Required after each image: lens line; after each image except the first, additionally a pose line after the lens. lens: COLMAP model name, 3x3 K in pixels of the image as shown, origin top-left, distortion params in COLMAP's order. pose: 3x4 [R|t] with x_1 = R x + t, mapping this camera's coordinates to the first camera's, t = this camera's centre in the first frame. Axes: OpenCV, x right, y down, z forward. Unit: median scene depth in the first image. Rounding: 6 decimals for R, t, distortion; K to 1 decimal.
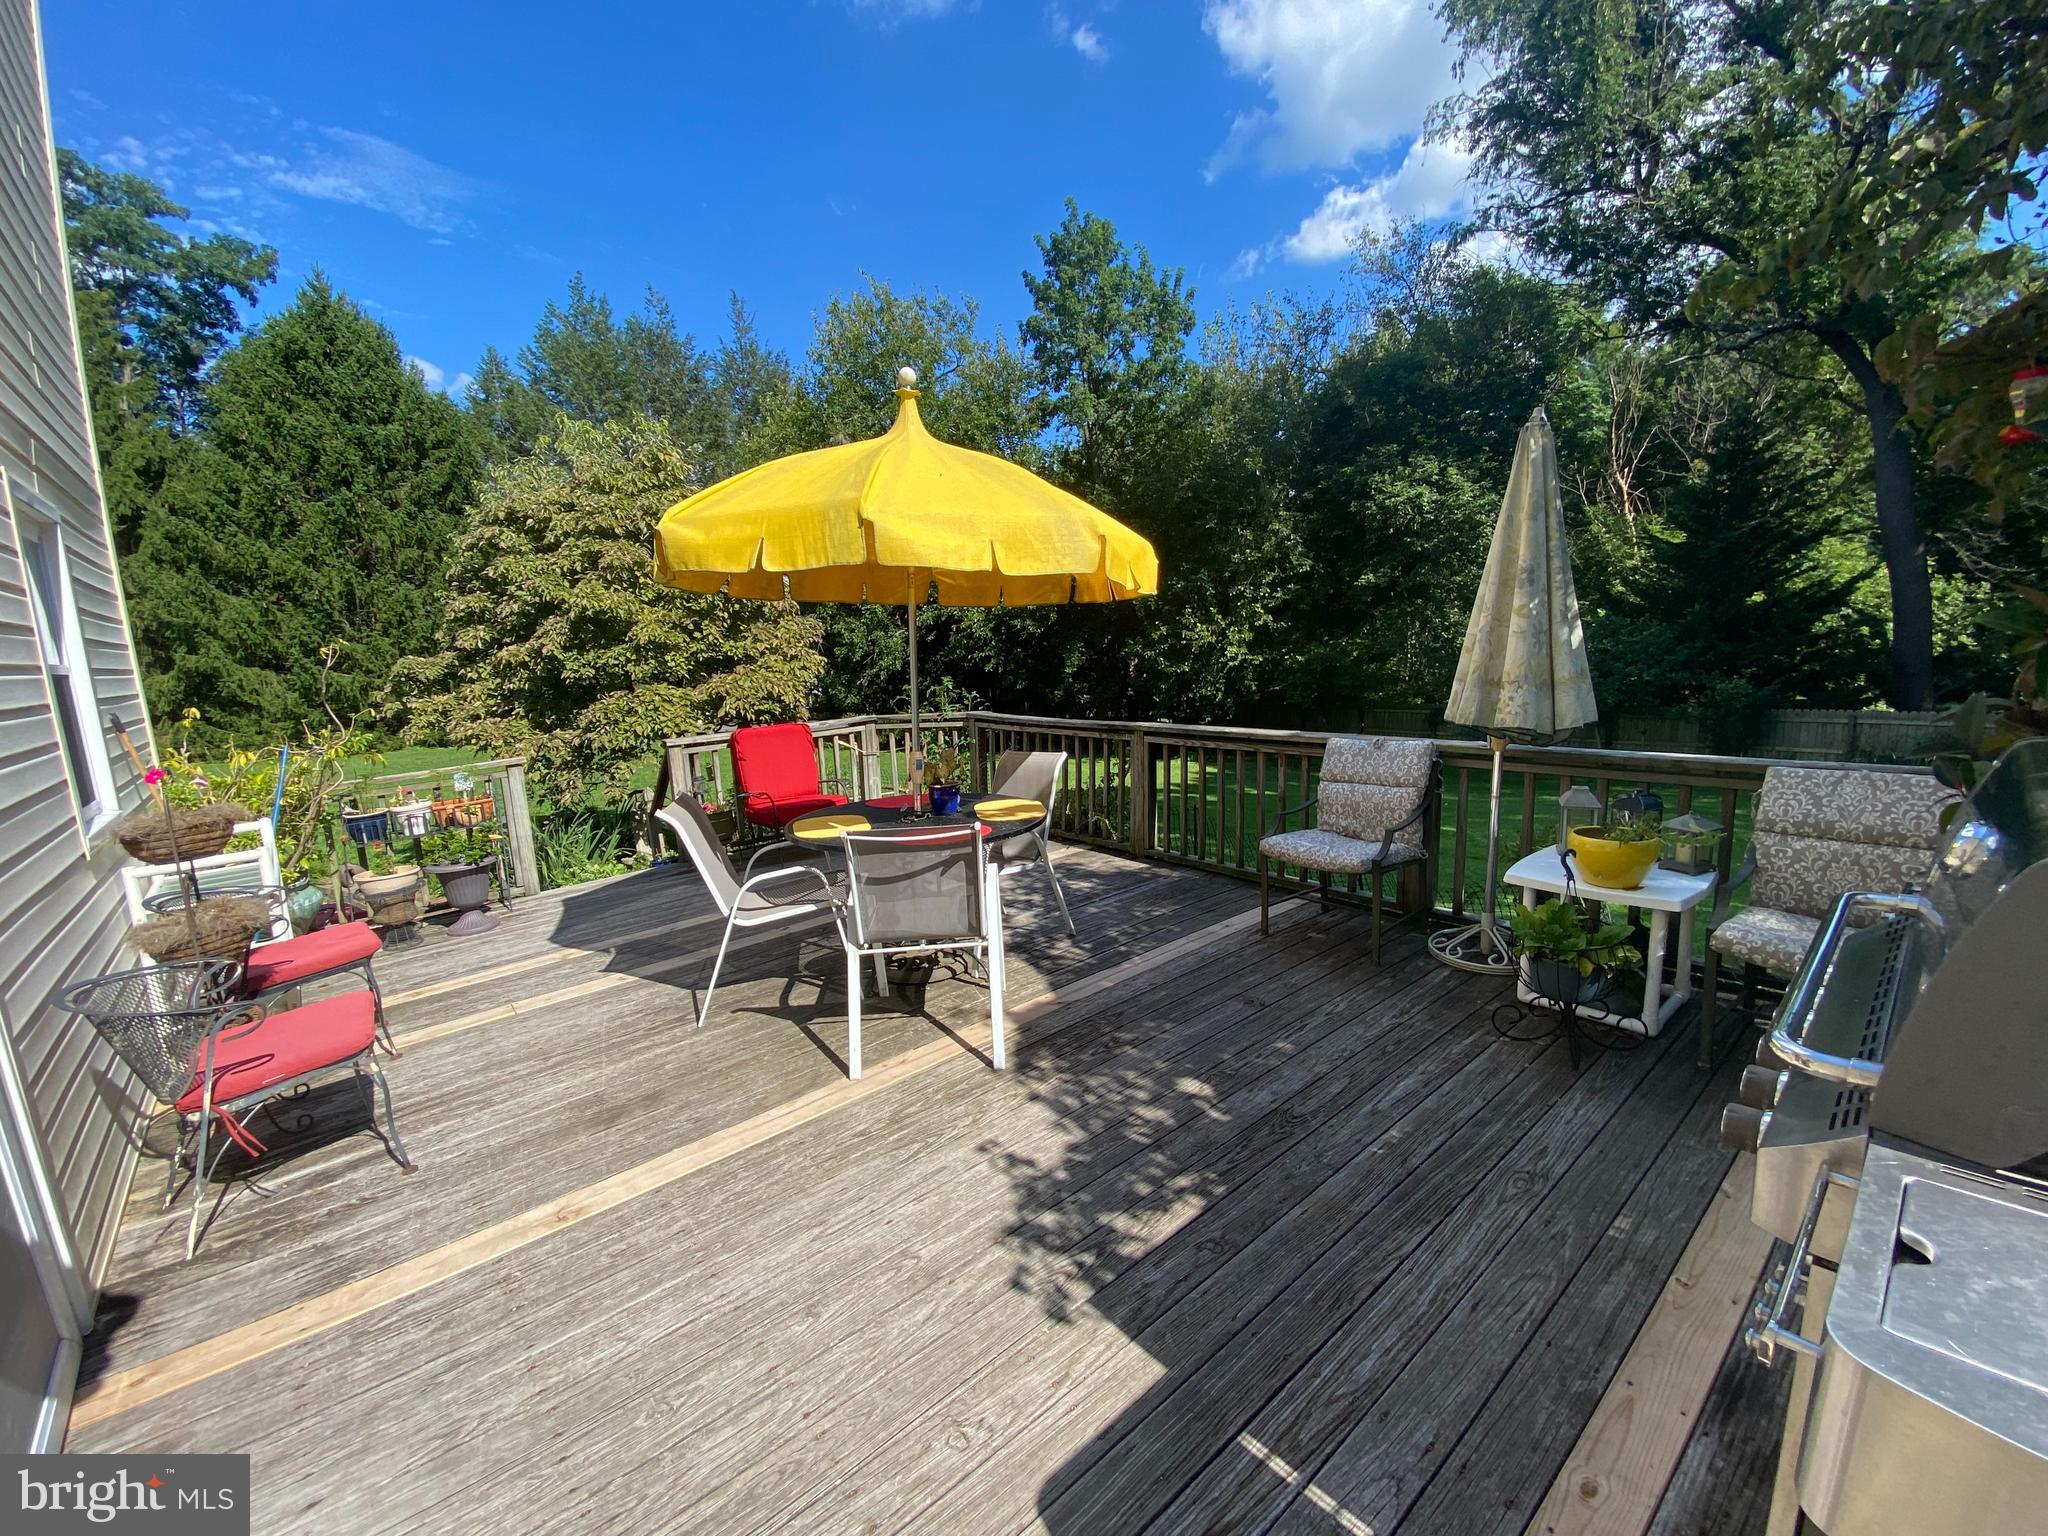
lens RADIAL K [[848.2, 0, 1024.0], [0, 848.2, 768.0], [0, 0, 1]] dist [-0.000603, -0.000167]
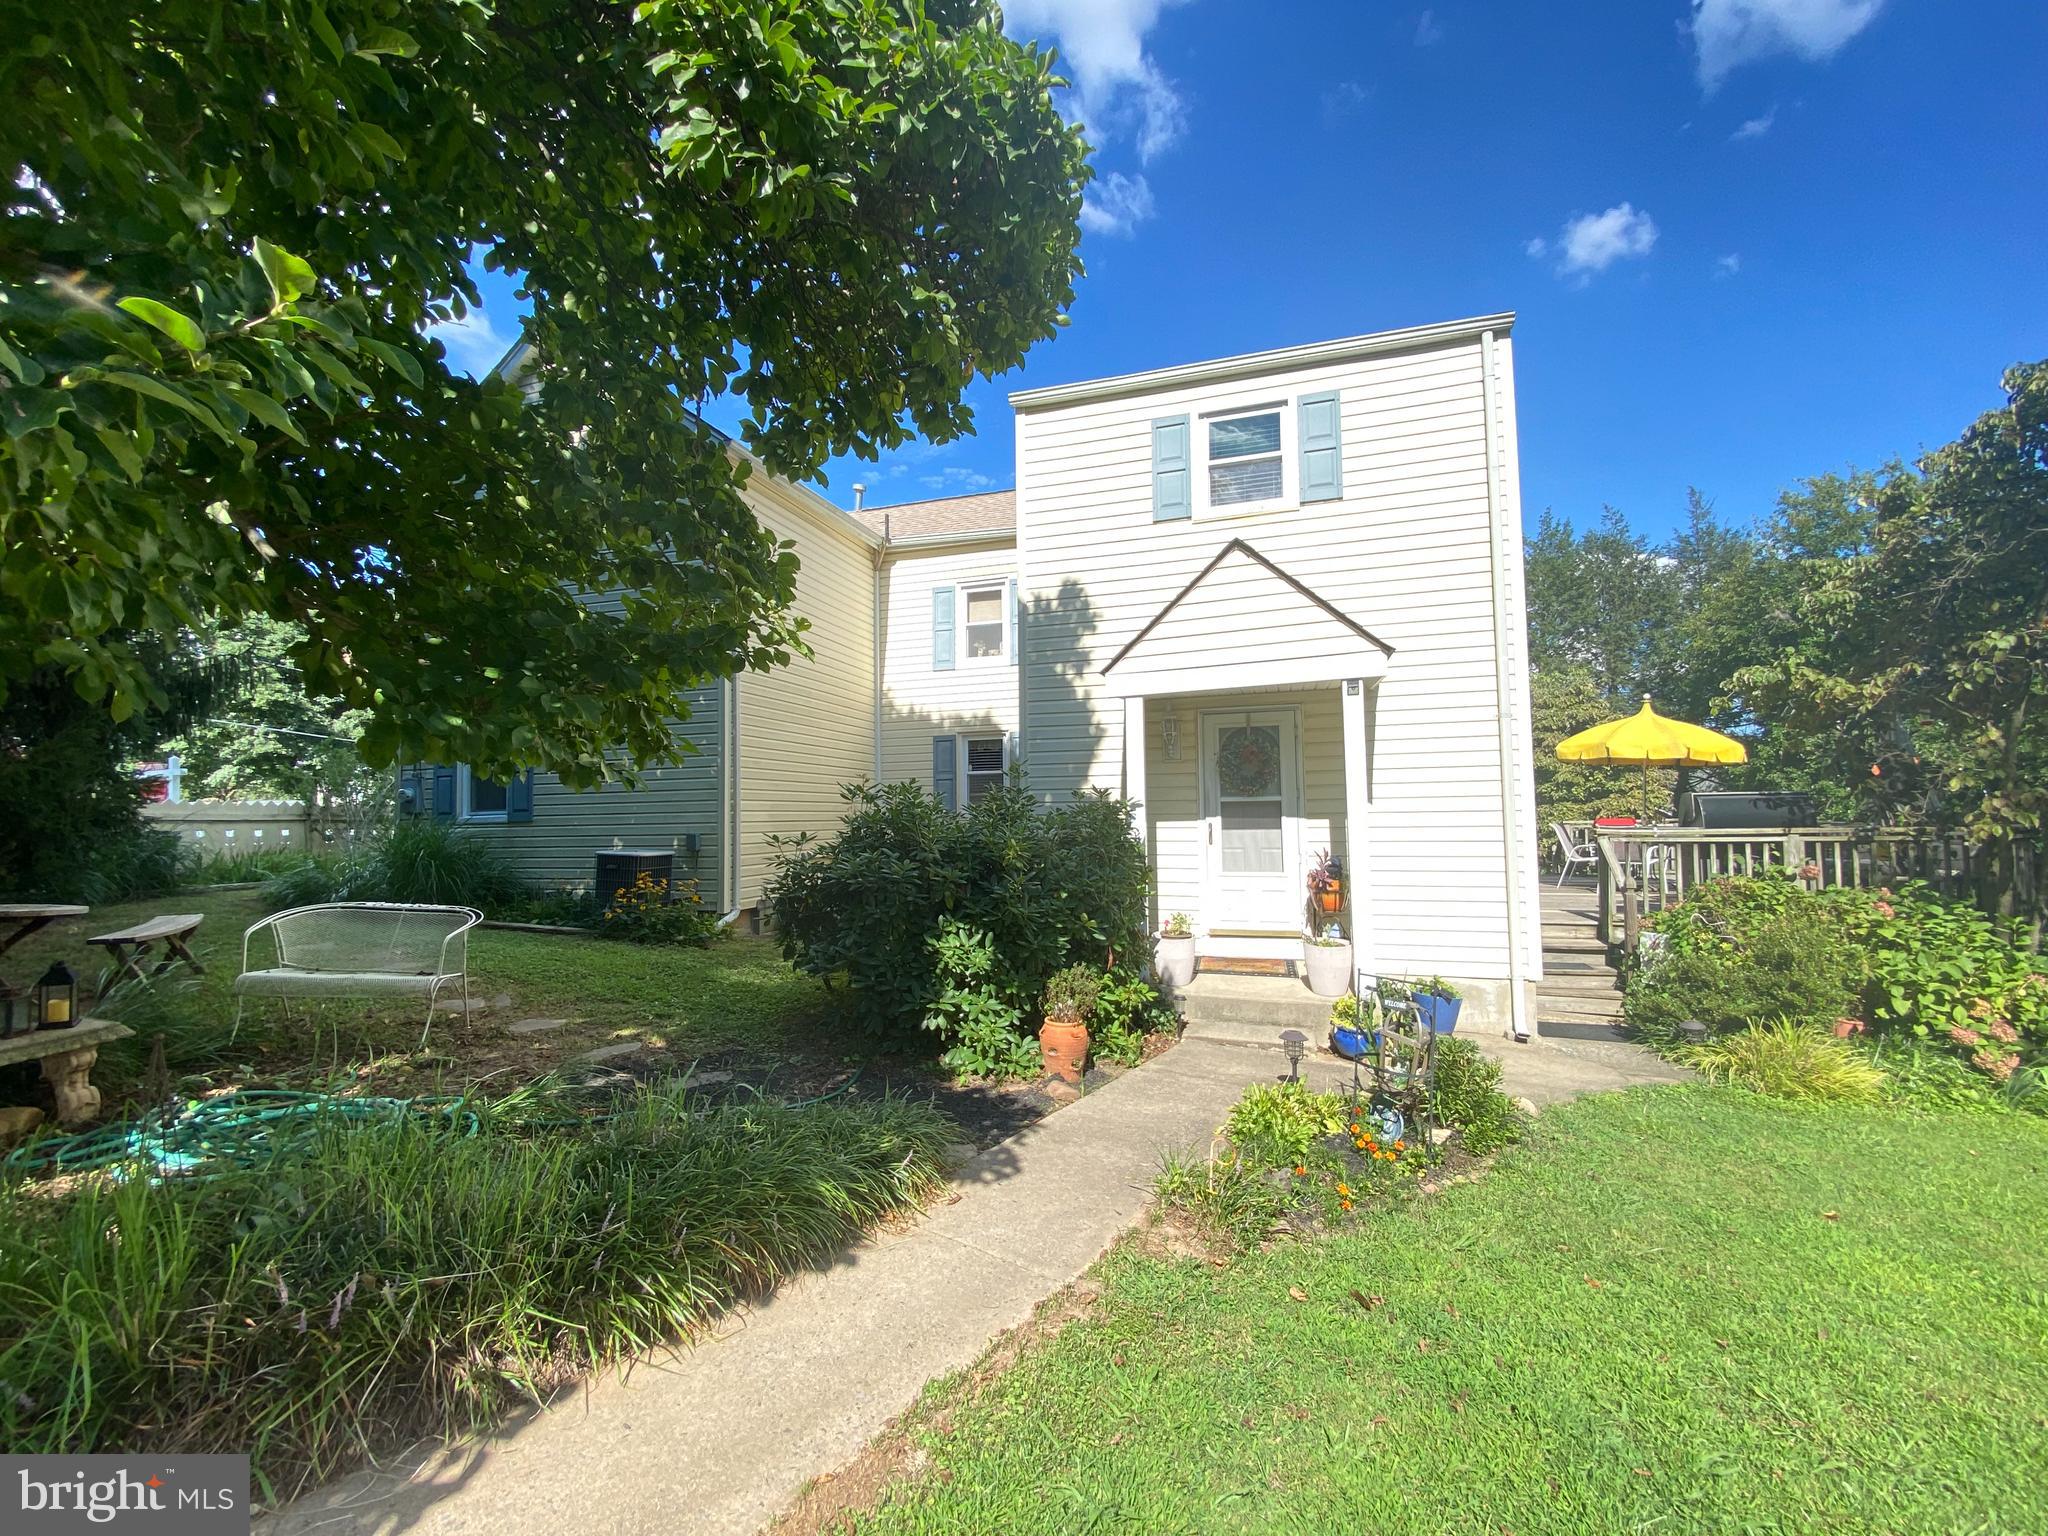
lens RADIAL K [[848.2, 0, 1024.0], [0, 848.2, 768.0], [0, 0, 1]] dist [-0.000603, -0.000167]
pose [[0.536107, 0.002127, -0.844147, 0.537917], [-0.151701, 0.983960, -0.093864, 0.191375], [0.830407, 0.178379, 0.527831, -1.071608]]
